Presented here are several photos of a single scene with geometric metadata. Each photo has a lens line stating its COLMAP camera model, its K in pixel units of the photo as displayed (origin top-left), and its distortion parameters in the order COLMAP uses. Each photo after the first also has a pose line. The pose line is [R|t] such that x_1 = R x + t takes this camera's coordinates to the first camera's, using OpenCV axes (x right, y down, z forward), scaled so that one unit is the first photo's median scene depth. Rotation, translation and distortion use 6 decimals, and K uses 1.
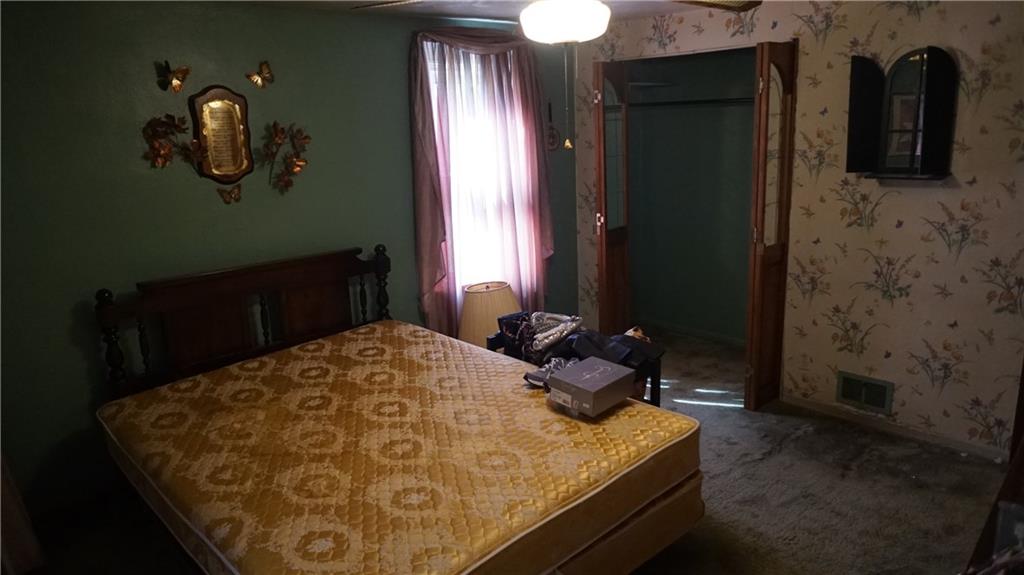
lens RADIAL K [[666.1, 0, 513.7], [0, 666.1, 284.5], [0, 0, 1]] dist [-0.011108, -0.000474]
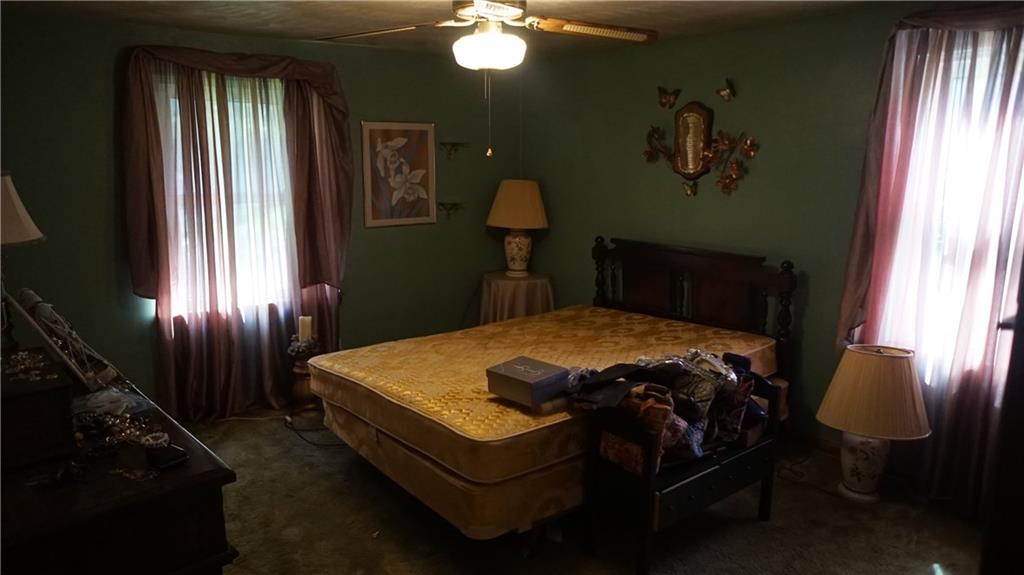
lens RADIAL K [[666.1, 0, 512.9], [0, 666.1, 290.3], [0, 0, 1]] dist [-0.011108, -0.000474]
pose [[-0.022103, 0.234773, -0.971799, 0.869107], [-0.237487, 0.942980, 0.233212, -0.174980], [0.971139, 0.235945, 0.034913, 0.709973]]
